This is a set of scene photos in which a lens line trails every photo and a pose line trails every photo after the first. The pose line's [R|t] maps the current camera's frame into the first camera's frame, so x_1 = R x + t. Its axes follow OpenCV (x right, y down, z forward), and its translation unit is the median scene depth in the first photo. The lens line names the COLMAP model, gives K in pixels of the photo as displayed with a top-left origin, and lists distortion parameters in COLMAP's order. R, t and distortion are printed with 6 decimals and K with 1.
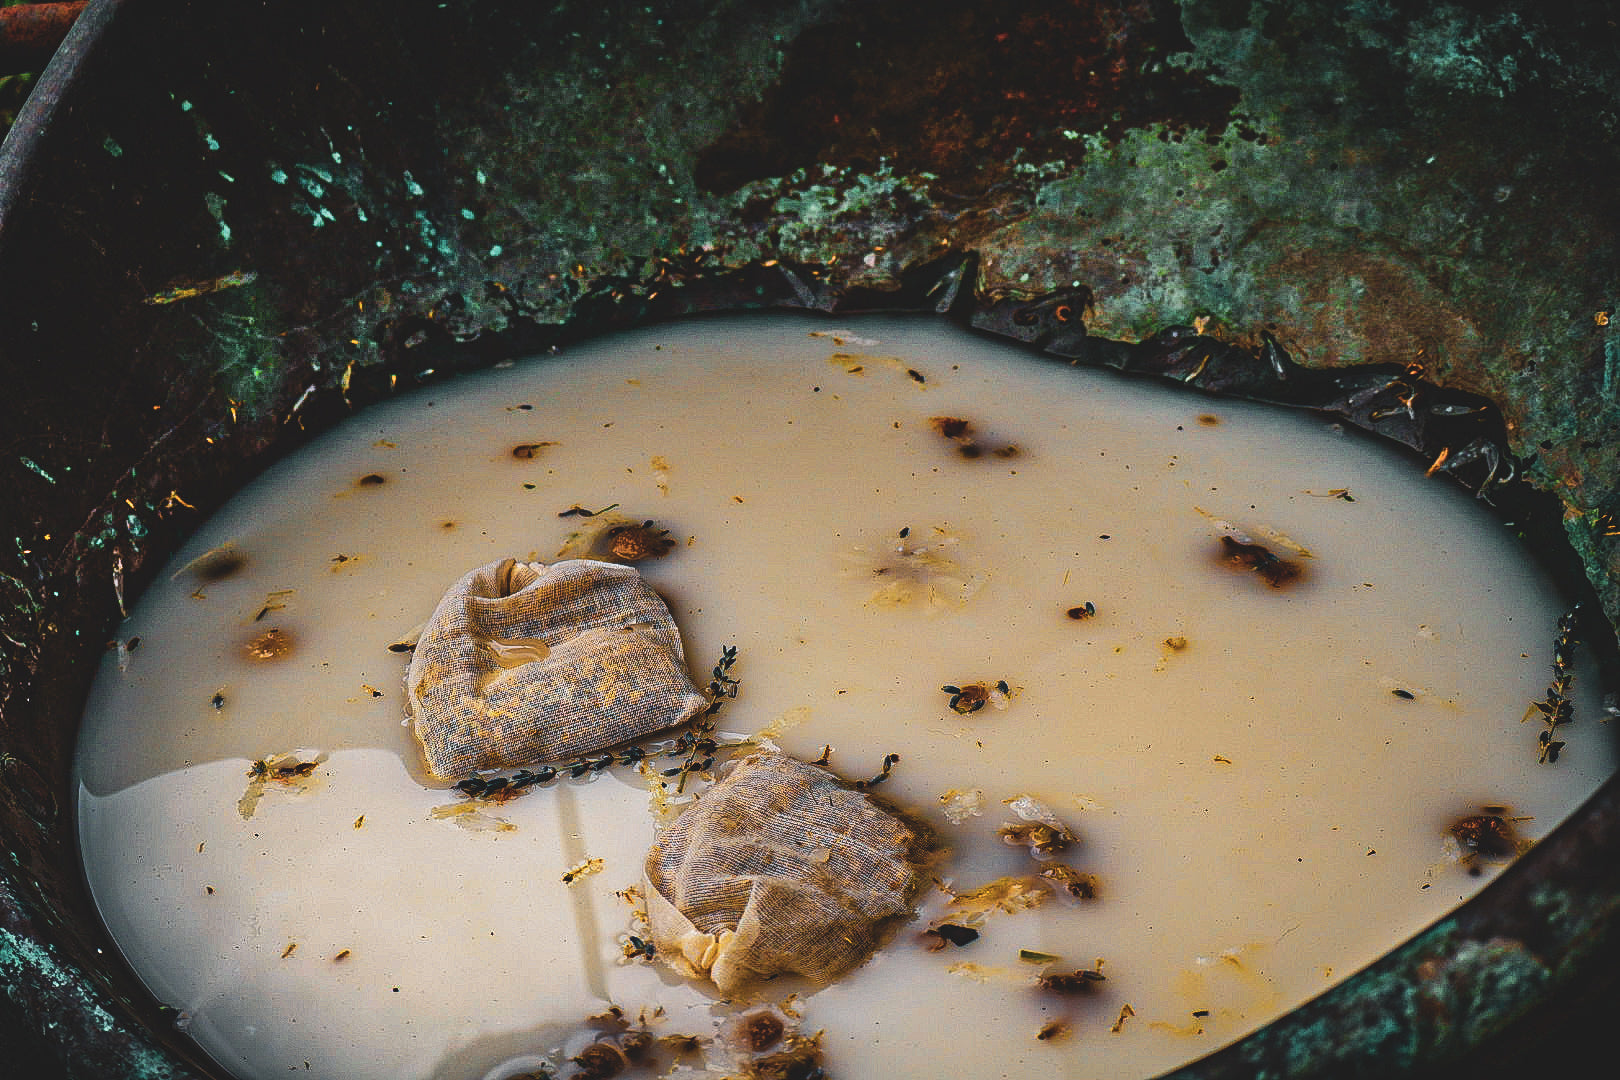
lens RADIAL K [[1816.7, 0, 810.0], [0, 1816.7, 540.0], [0, 0, 1]] dist [0.004621, -0.014052]
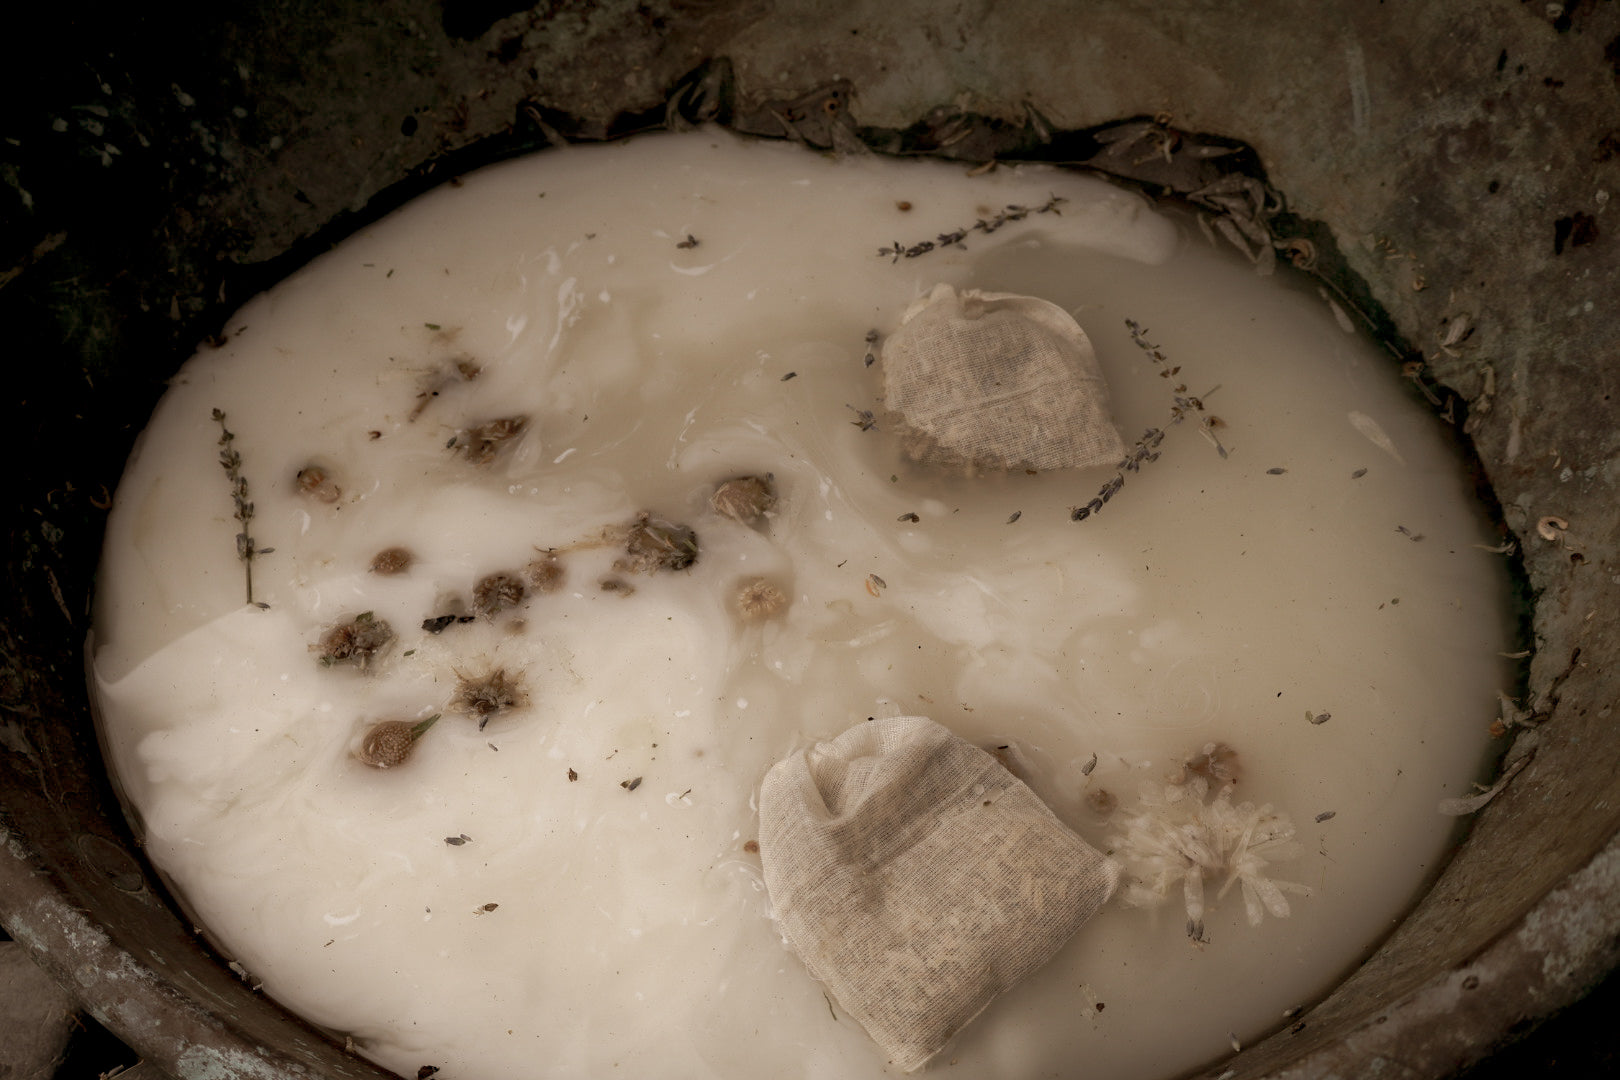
lens RADIAL K [[1564.1, 0, 808.6], [0, 1564.1, 511.3], [0, 0, 1]] dist [0.001357, 0.007817]
pose [[0.950839, -0.233144, 0.203836, -0.120983], [0.187128, 0.956994, 0.221689, -0.104513], [-0.246755, -0.172648, 0.953575, 0.072580]]
